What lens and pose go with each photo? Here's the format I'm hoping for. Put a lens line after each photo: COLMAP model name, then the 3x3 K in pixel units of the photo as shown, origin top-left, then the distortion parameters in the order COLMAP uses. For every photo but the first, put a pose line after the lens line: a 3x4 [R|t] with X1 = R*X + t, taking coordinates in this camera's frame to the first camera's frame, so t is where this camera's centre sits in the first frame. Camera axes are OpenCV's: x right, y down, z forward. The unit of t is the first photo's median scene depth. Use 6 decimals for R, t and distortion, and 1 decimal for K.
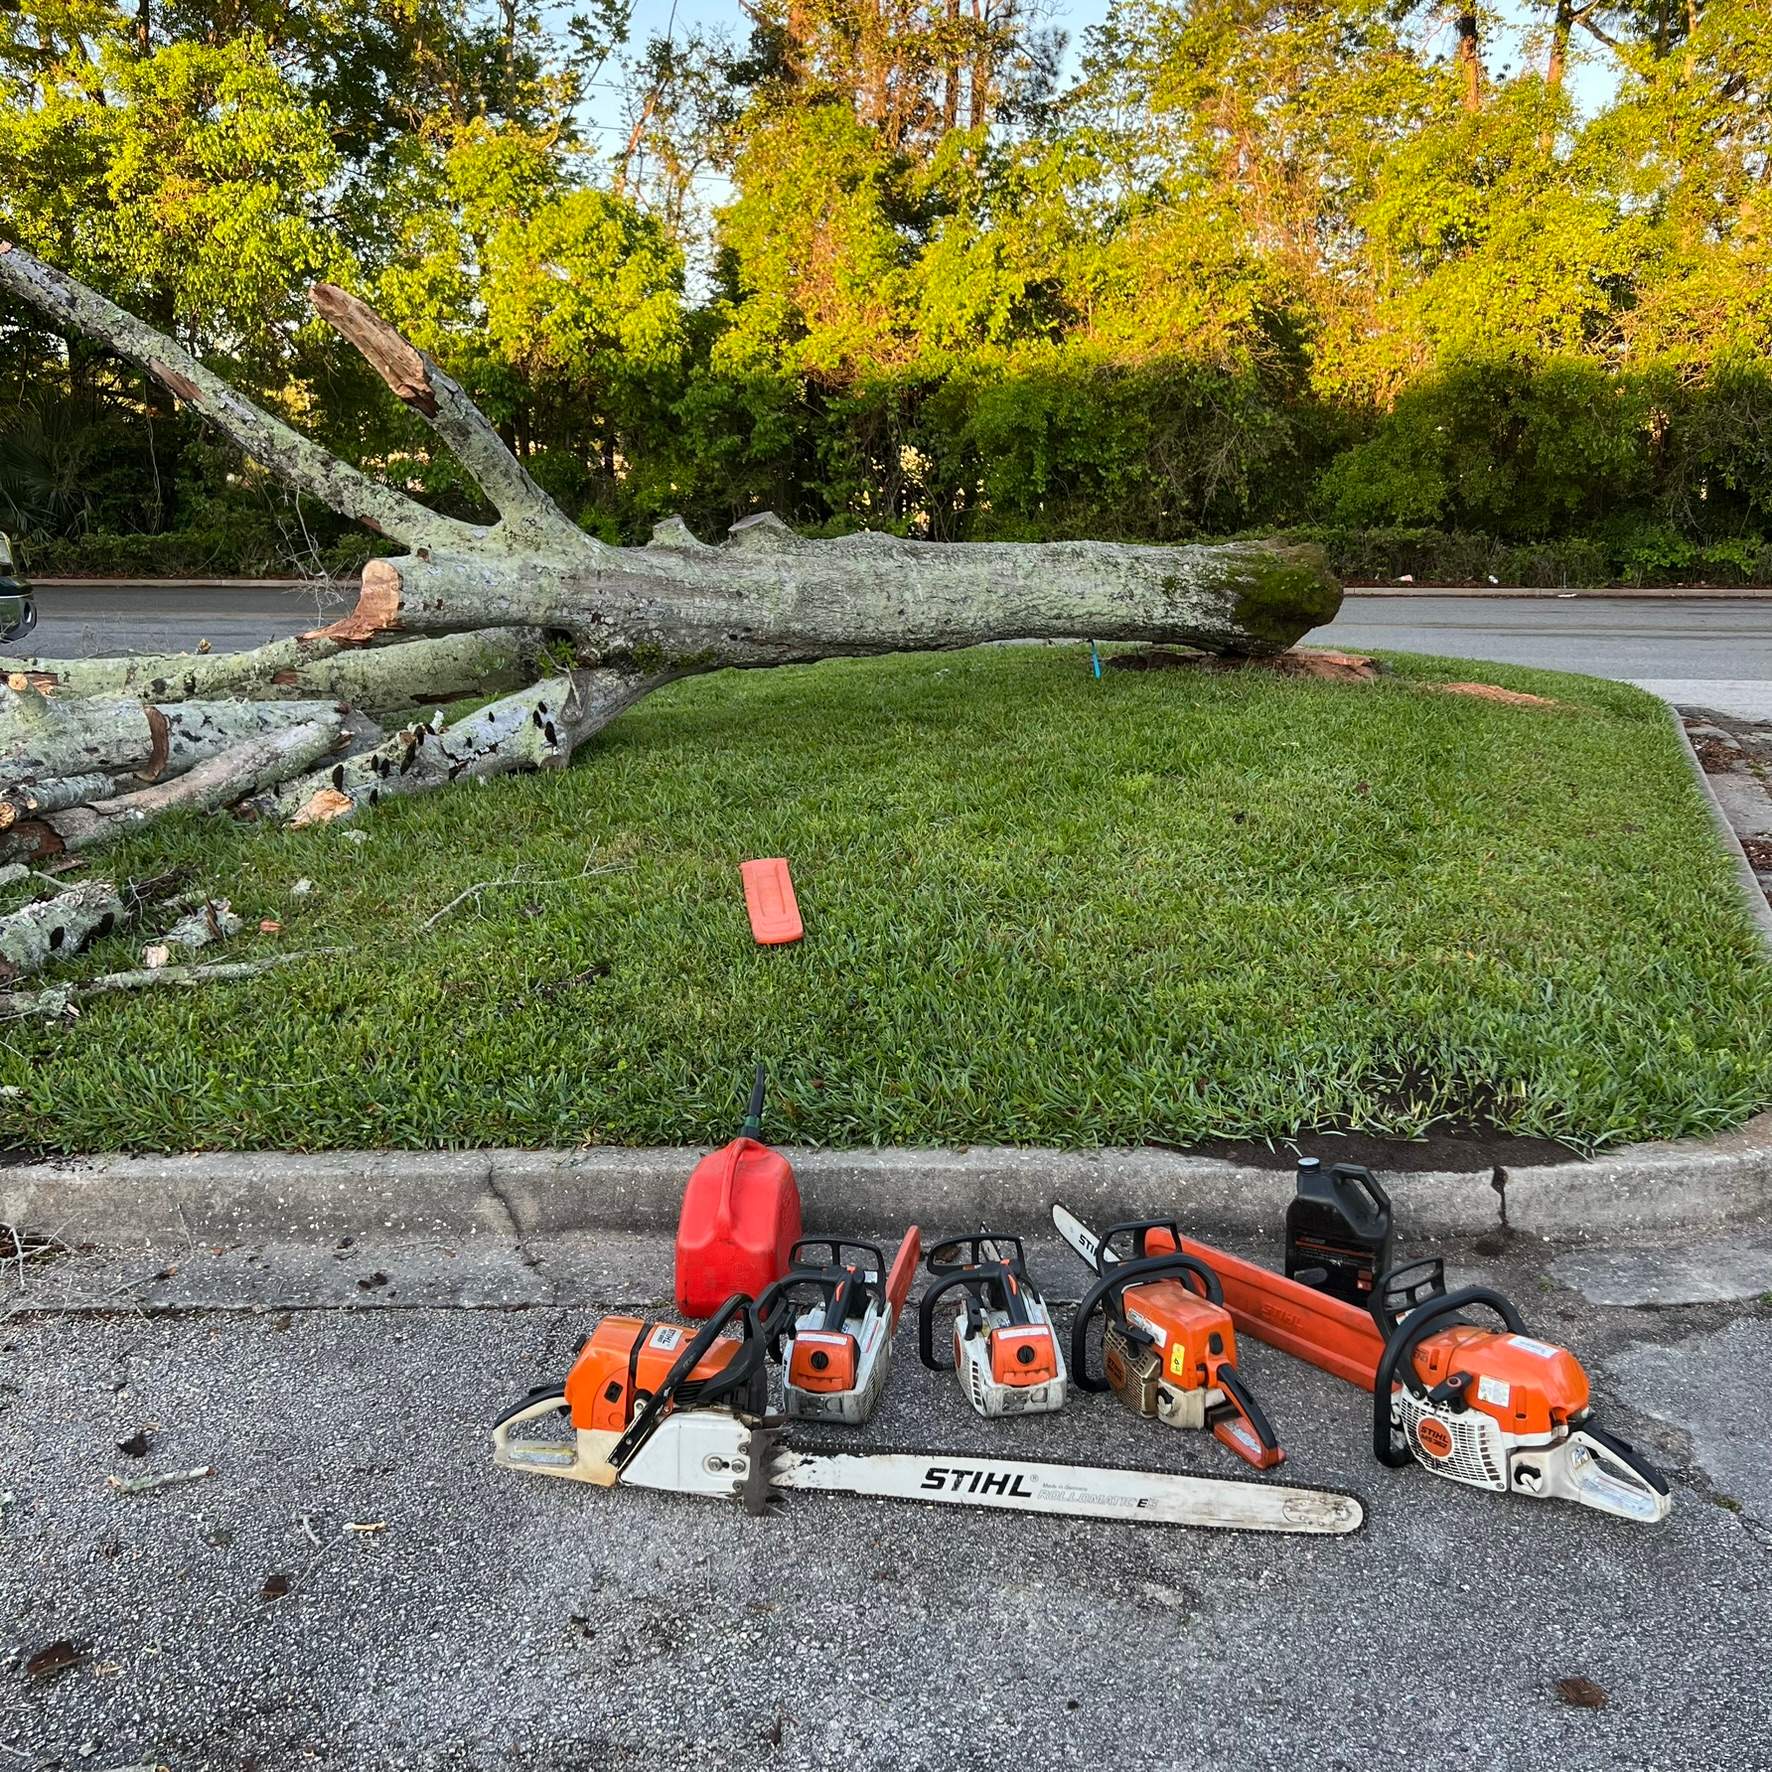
lens RADIAL K [[1776.5, 0, 896.4], [0, 1776.5, 903.1], [0, 0, 1]] dist [0.026498, 0.000000]
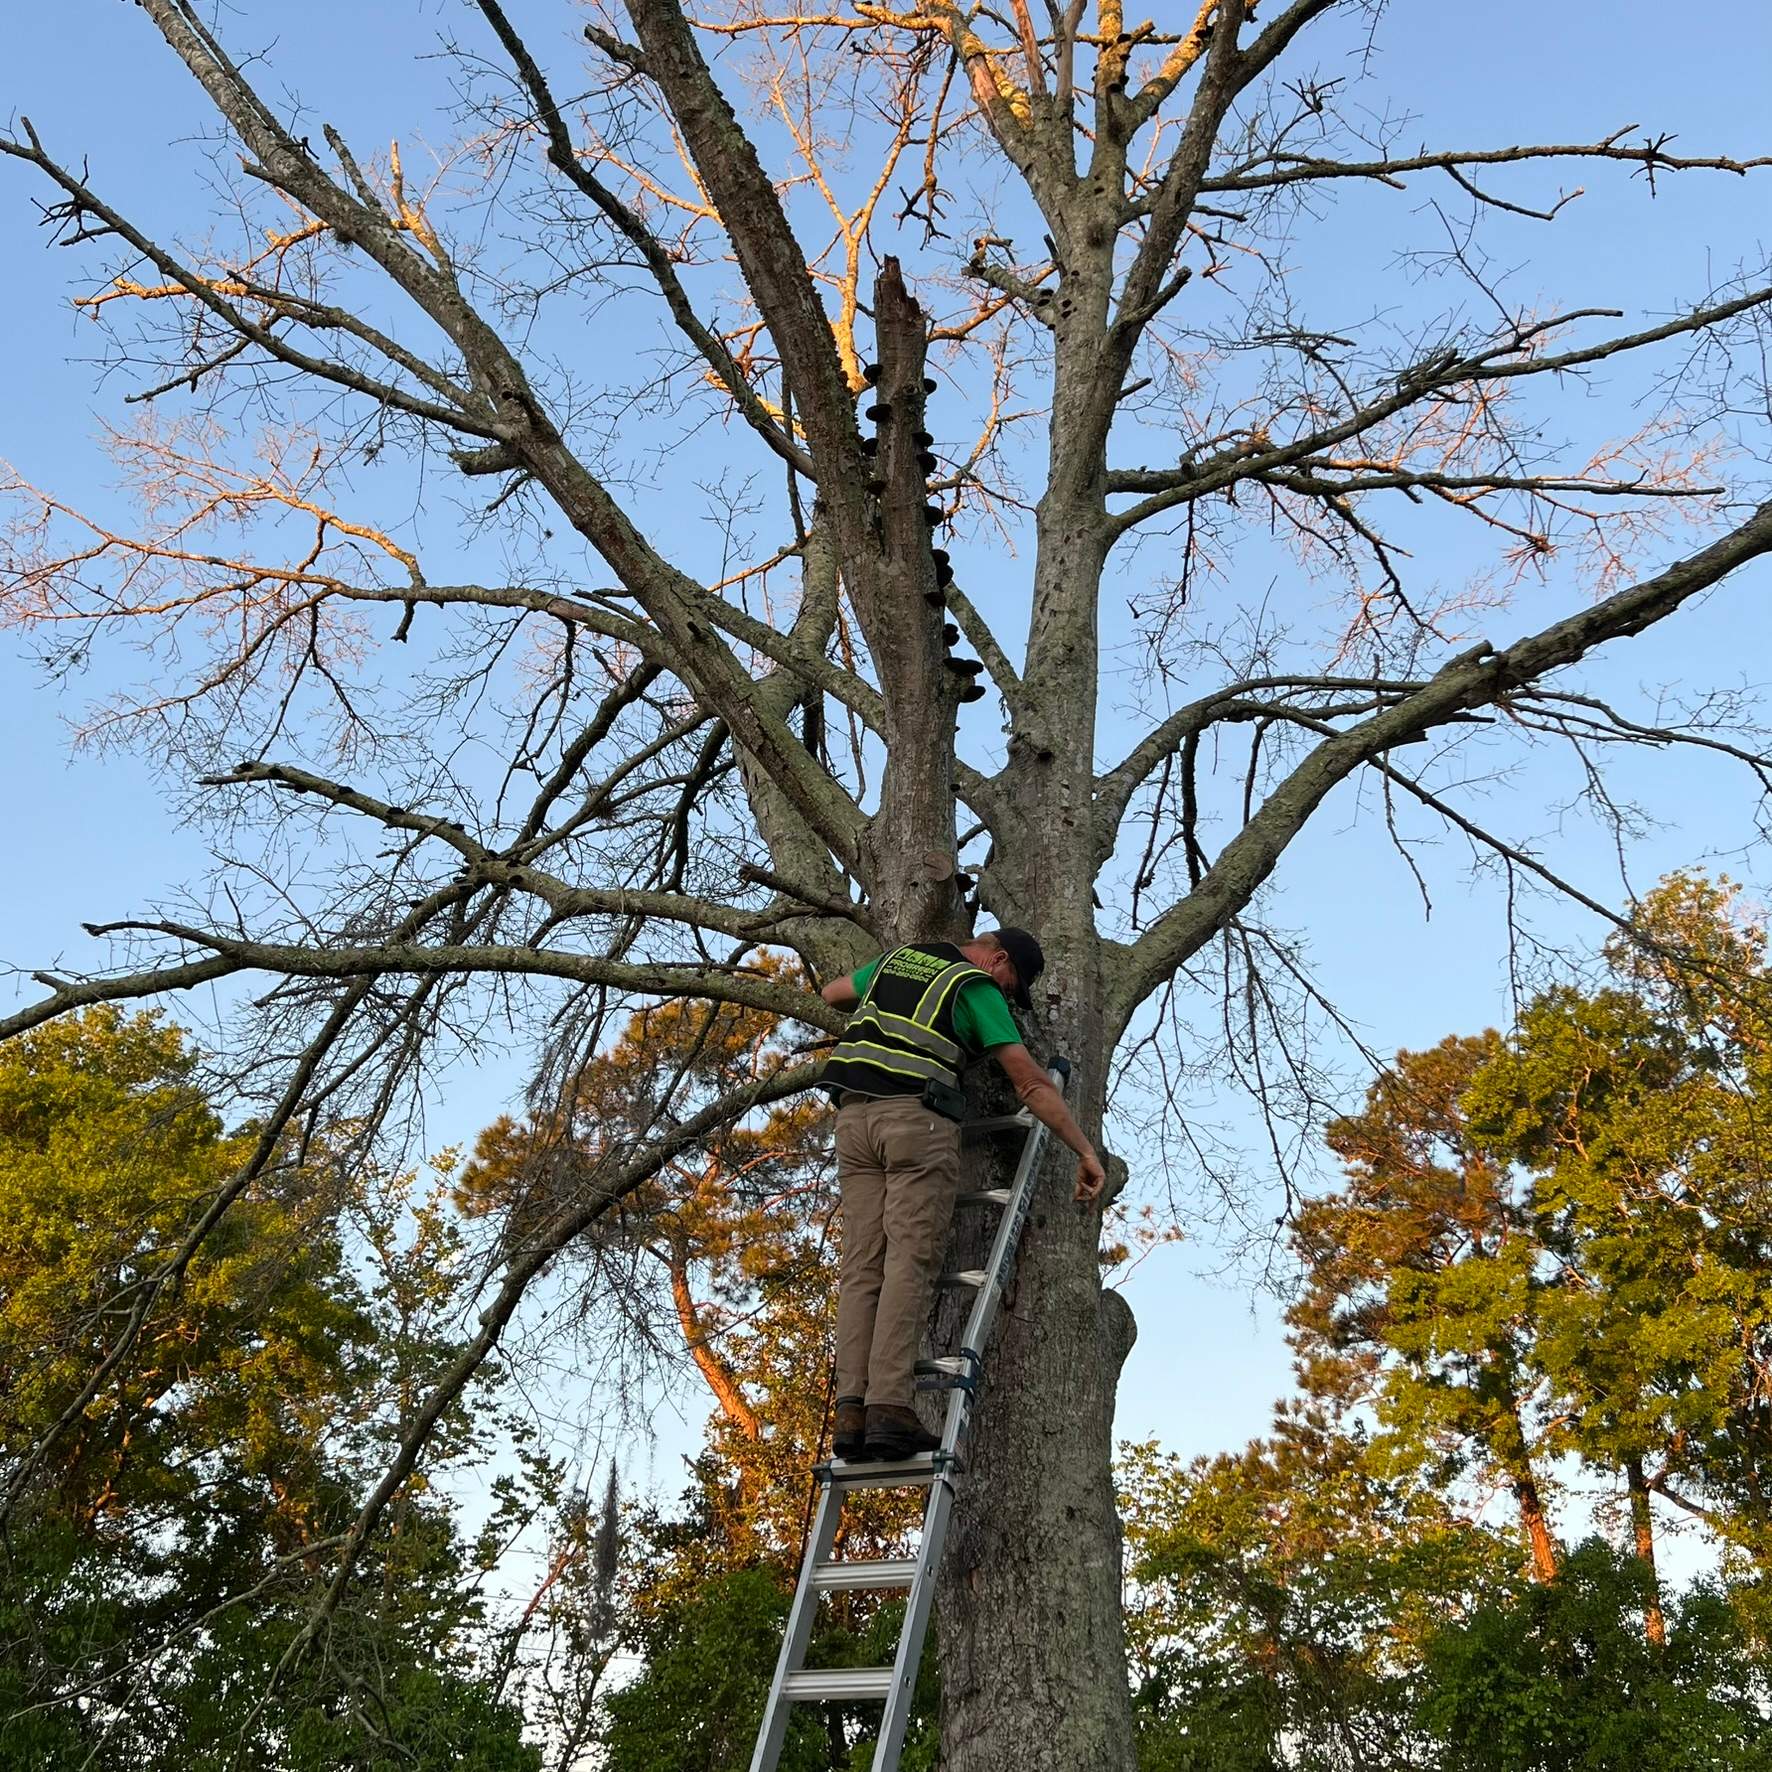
lens RADIAL K [[1949.5, 0, 876.0], [0, 1949.5, 891.4], [0, 0, 1]] dist [0.020537, 0.000000]
pose [[0.998812, -0.012109, -0.047192, 0.077607], [-0.023889, 0.722470, -0.690990, -0.057810], [0.042462, 0.691296, 0.721323, 0.153504]]
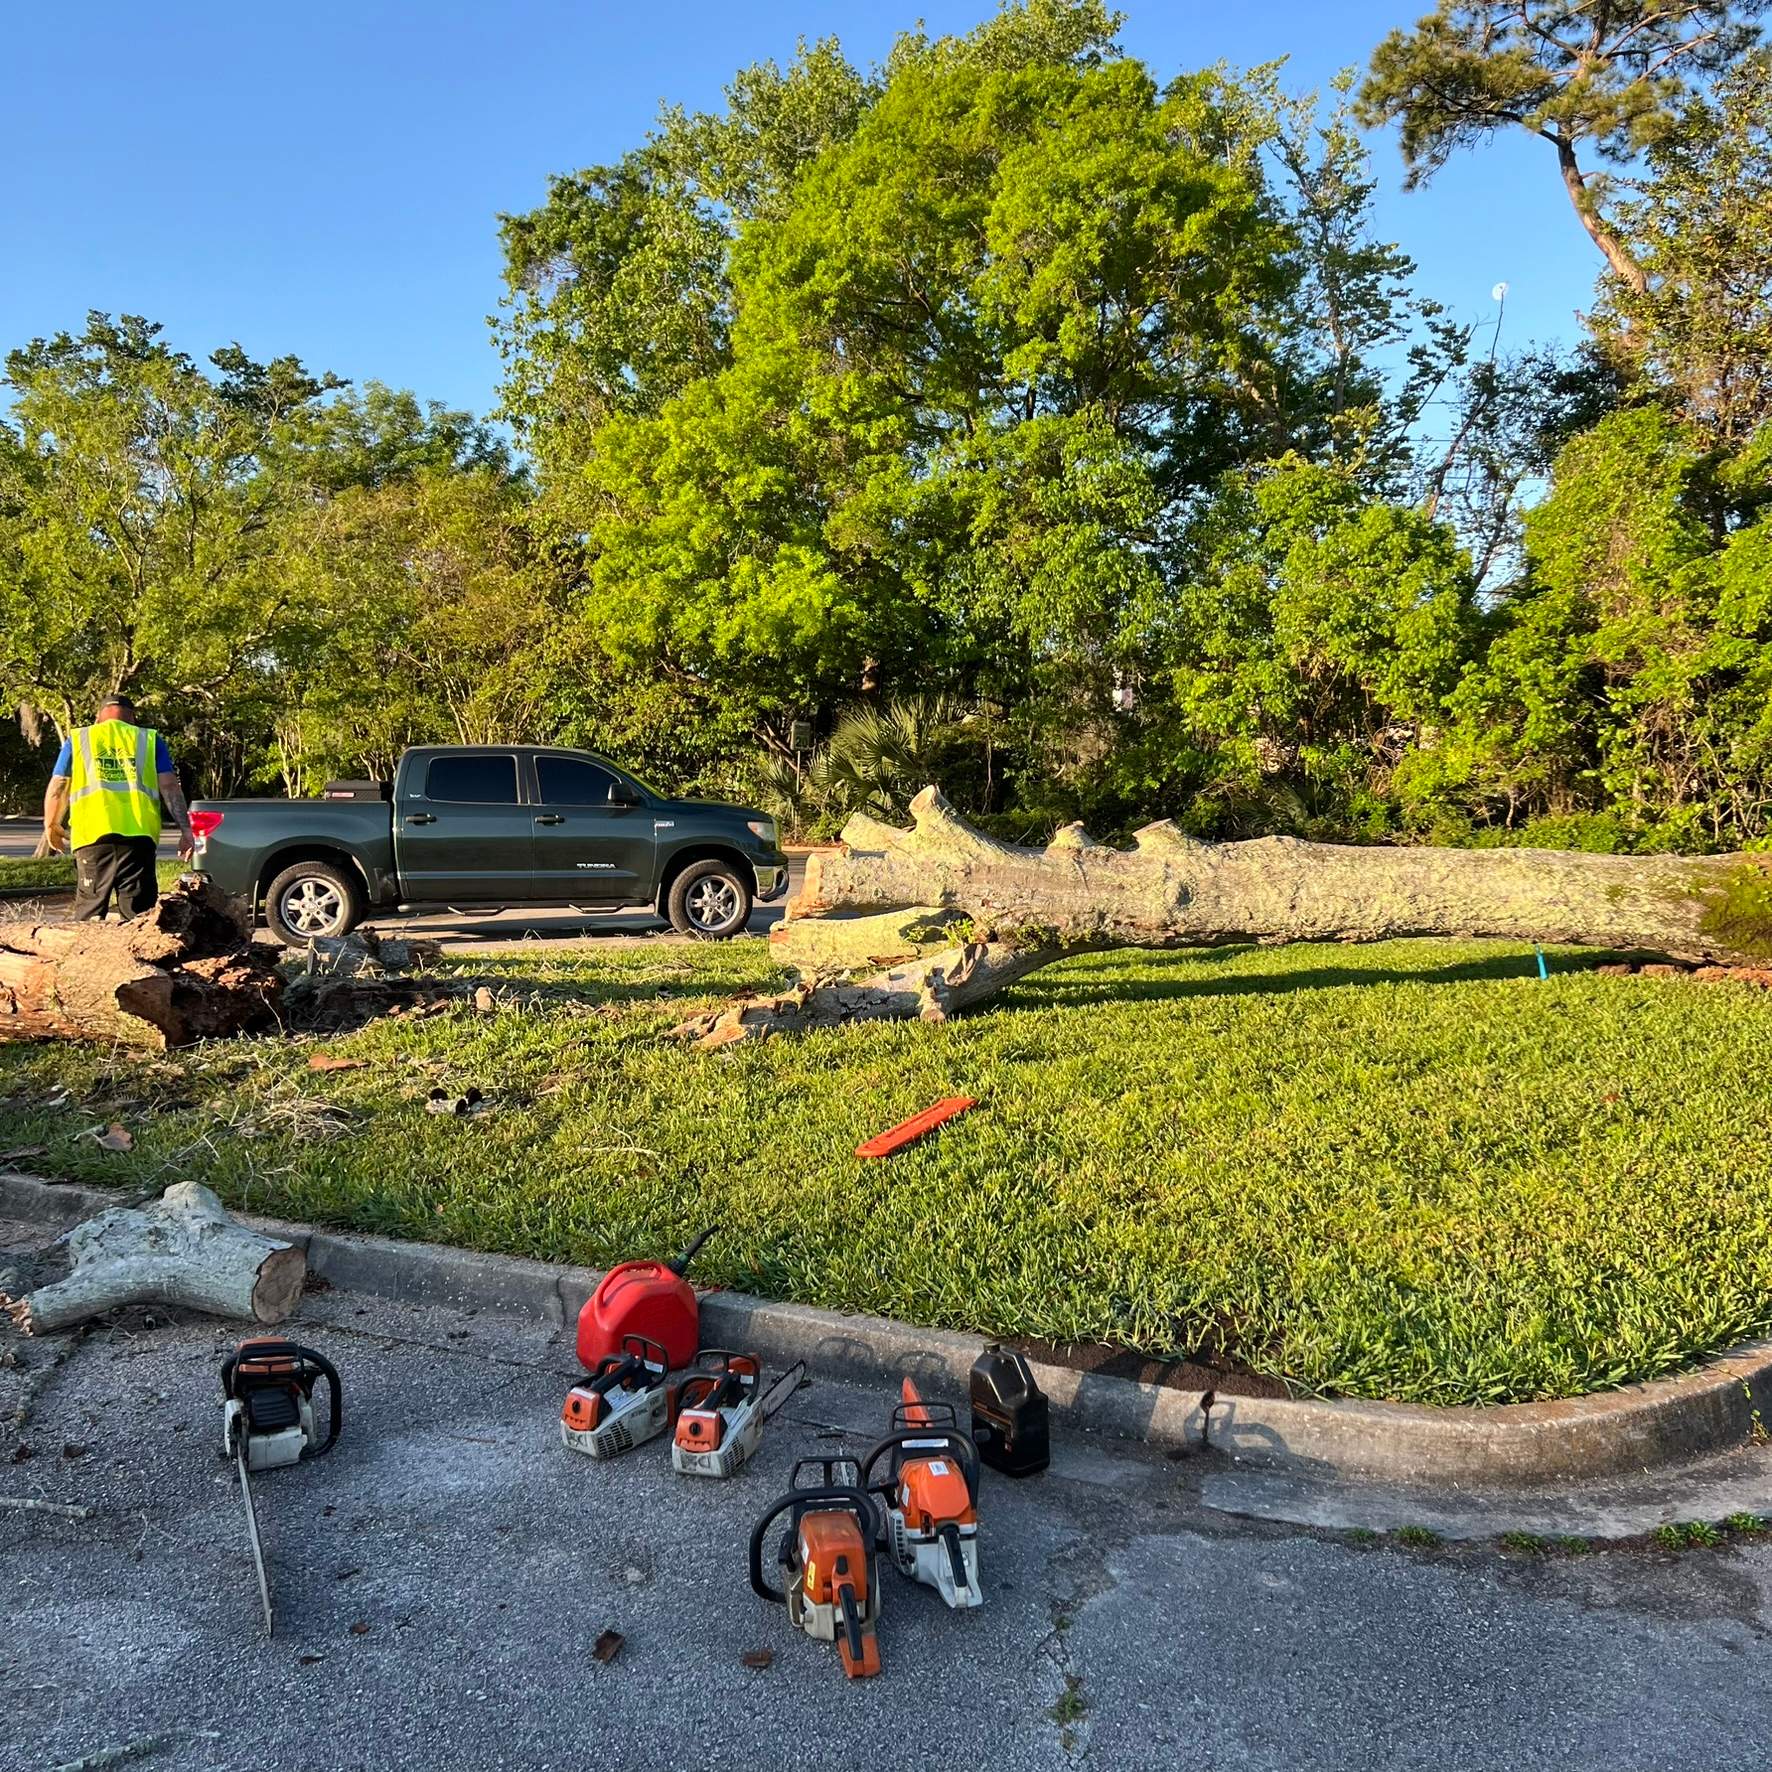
lens RADIAL K [[1776.5, 0, 896.9], [0, 1776.5, 875.4], [0, 0, 1]] dist [0.026498, 0.000000]
pose [[0.878470, 0.032955, -0.476660, 0.096316], [-0.112030, 0.984014, -0.138437, -0.000545], [0.464478, 0.175013, 0.868119, -0.027388]]
